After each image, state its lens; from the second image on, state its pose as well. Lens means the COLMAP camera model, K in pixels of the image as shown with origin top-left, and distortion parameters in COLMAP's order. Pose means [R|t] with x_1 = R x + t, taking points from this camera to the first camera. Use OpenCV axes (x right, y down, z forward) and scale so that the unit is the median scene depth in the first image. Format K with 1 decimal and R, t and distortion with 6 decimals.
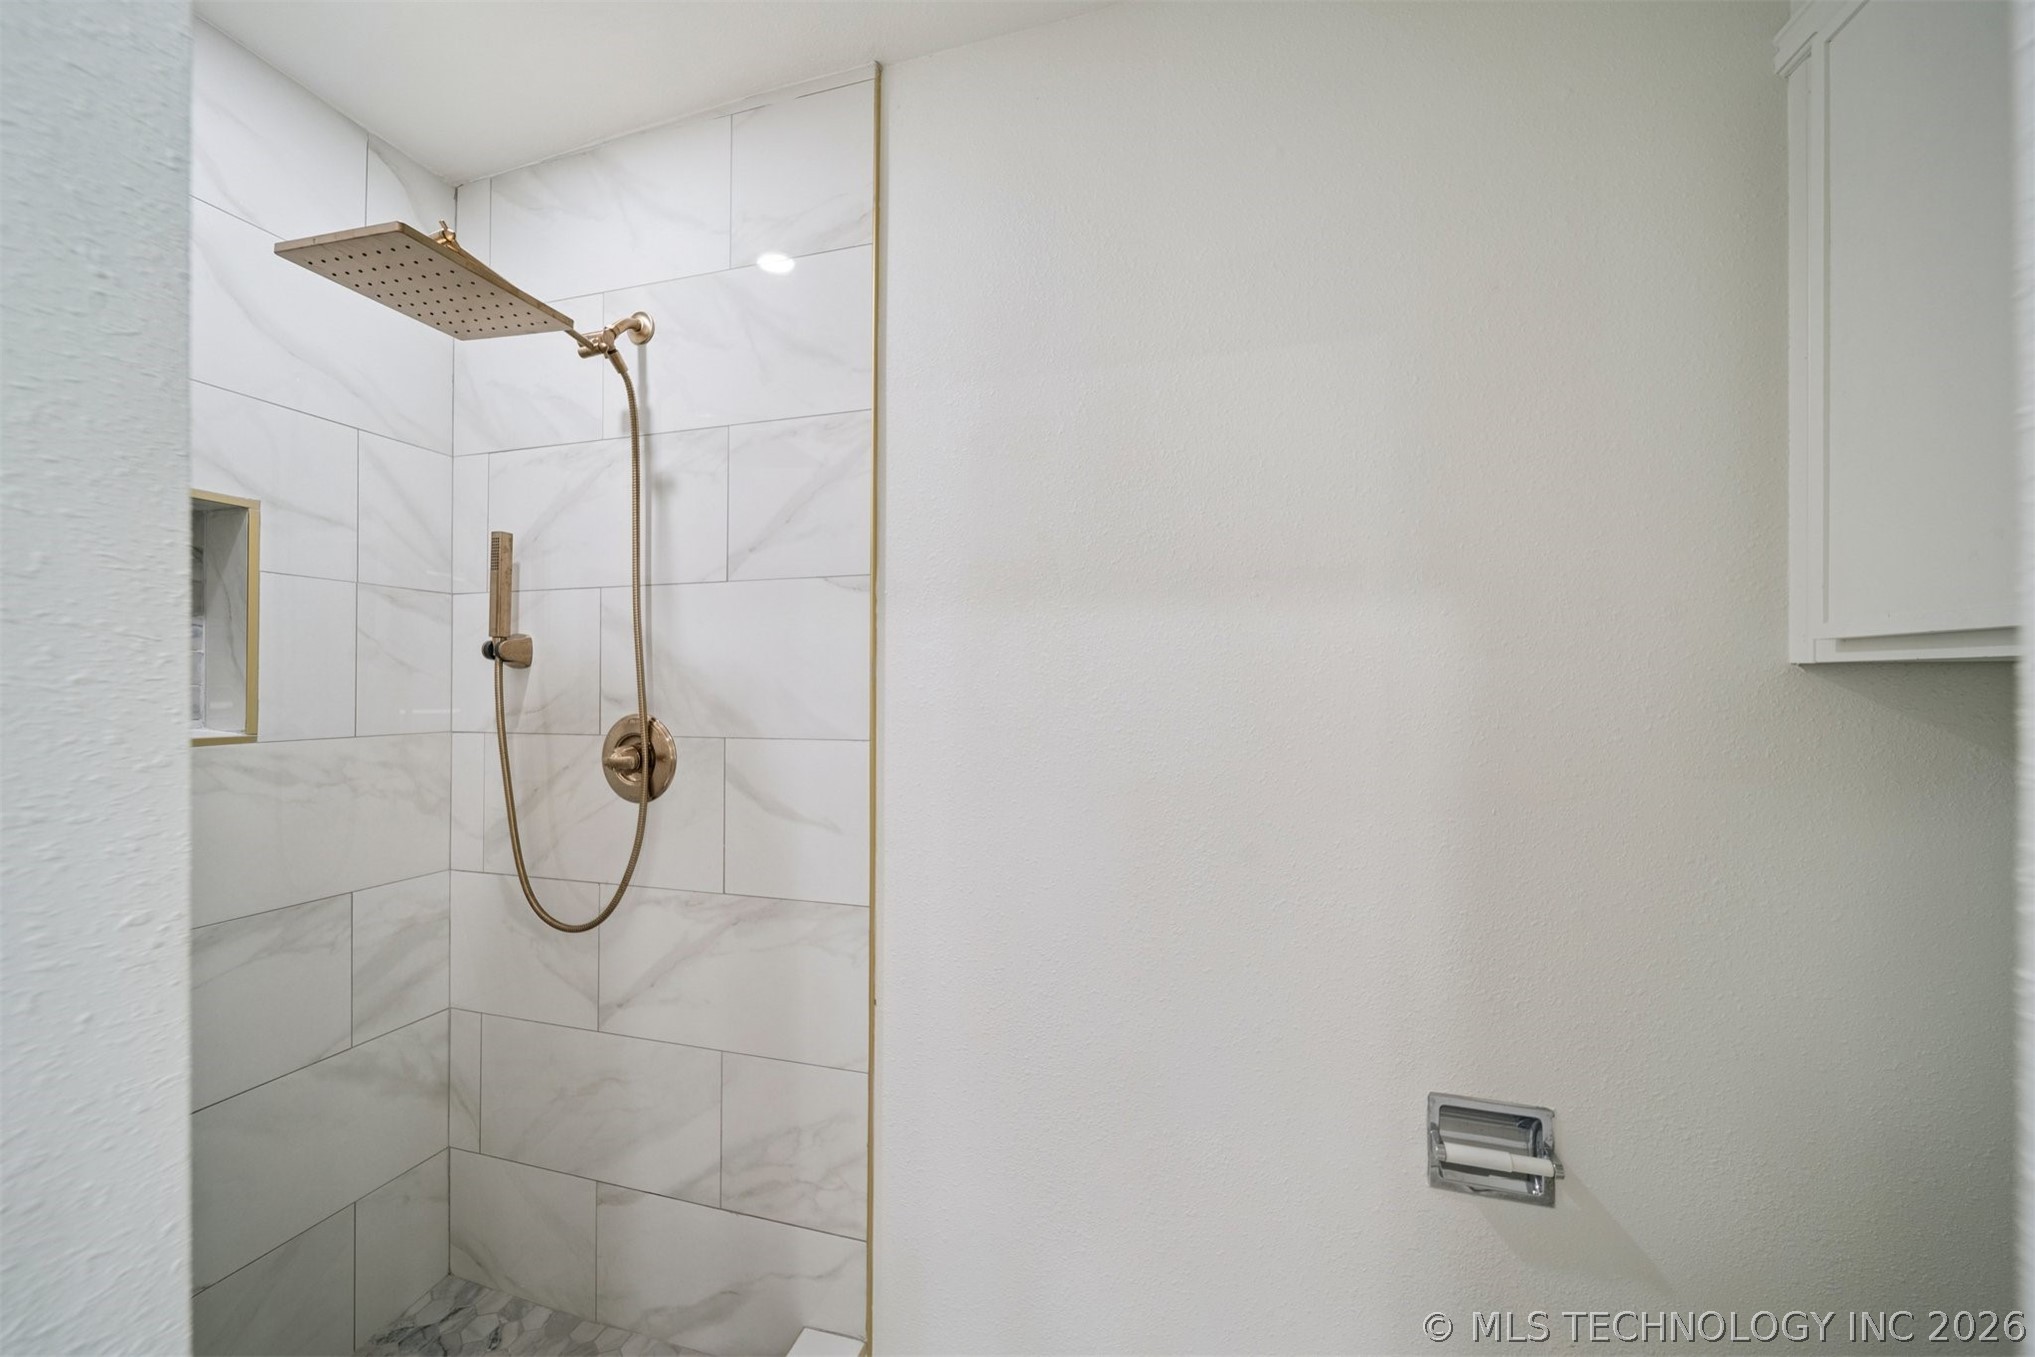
lens RADIAL K [[715.5, 0, 1003.3], [0, 715.5, 682.7], [0, 0, 1]] dist [0.001509, -0.001301]
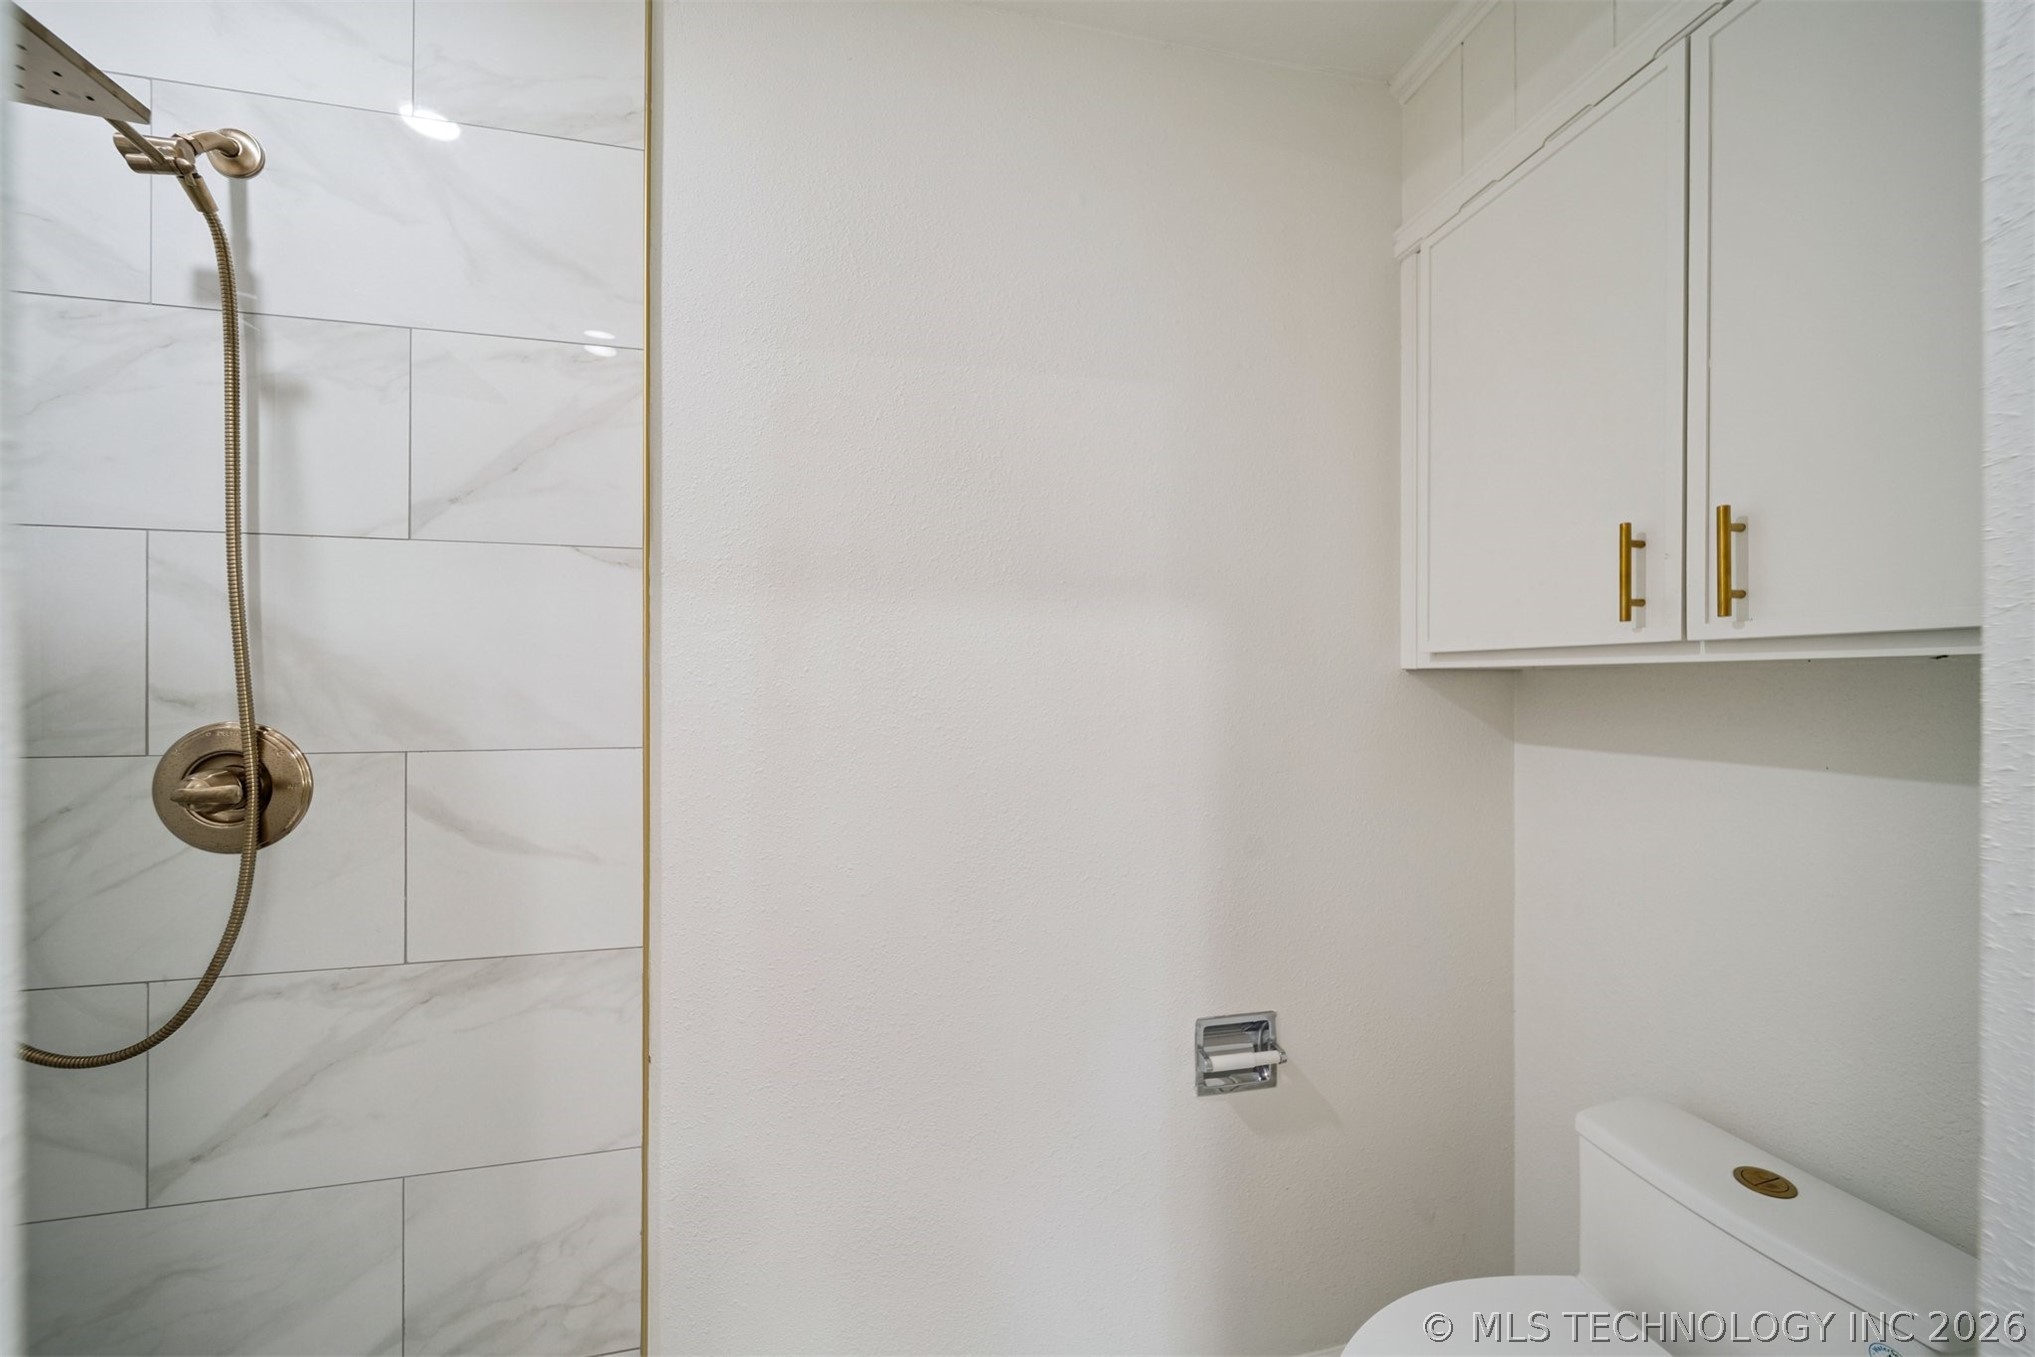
lens RADIAL K [[715.5, 0, 1011.4], [0, 715.5, 683.2], [0, 0, 1]] dist [0.001509, -0.001301]
pose [[0.883186, 0.002865, 0.469014, -0.194287], [-0.004834, 0.999984, 0.002994, 0.001388], [-0.468998, -0.004911, 0.883186, 0.061638]]
